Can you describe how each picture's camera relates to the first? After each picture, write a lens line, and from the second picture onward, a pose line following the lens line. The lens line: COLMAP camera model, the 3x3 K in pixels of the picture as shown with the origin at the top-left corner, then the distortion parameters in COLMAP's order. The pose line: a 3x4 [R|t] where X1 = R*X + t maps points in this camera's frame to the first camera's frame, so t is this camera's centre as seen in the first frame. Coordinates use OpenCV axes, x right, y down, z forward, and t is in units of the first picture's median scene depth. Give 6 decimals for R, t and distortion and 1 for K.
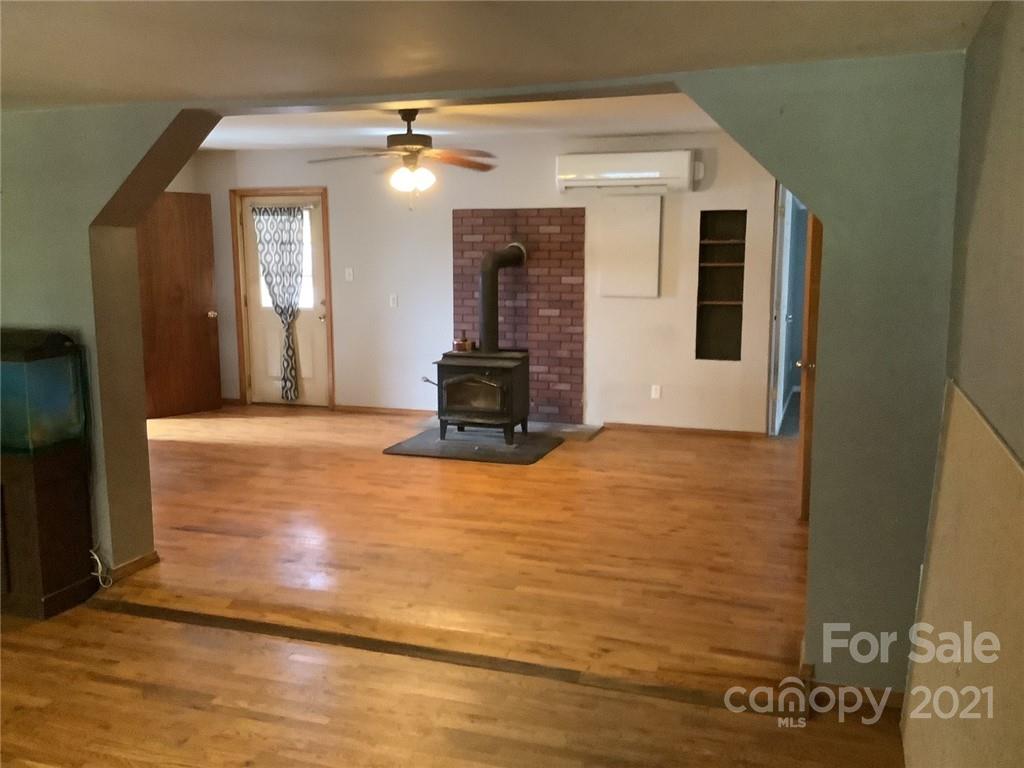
lens RADIAL K [[935.2, 0, 512.0], [0, 935.2, 384.0], [0, 0, 1]] dist [0.012800, 0.006254]
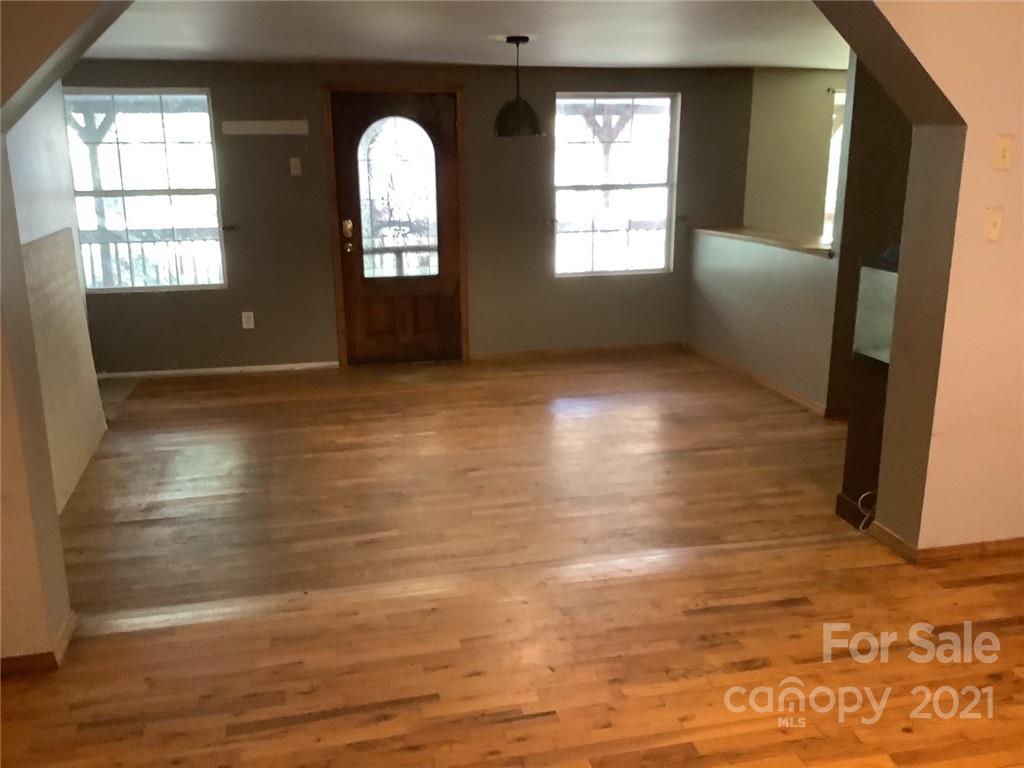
lens RADIAL K [[935.2, 0, 512.0], [0, 935.2, 384.0], [0, 0, 1]] dist [0.012800, 0.006254]
pose [[-0.849512, 0.131948, -0.510803, 0.319540], [-0.079038, 0.925461, 0.370507, -0.238065], [0.521616, 0.355123, -0.775761, 1.564512]]
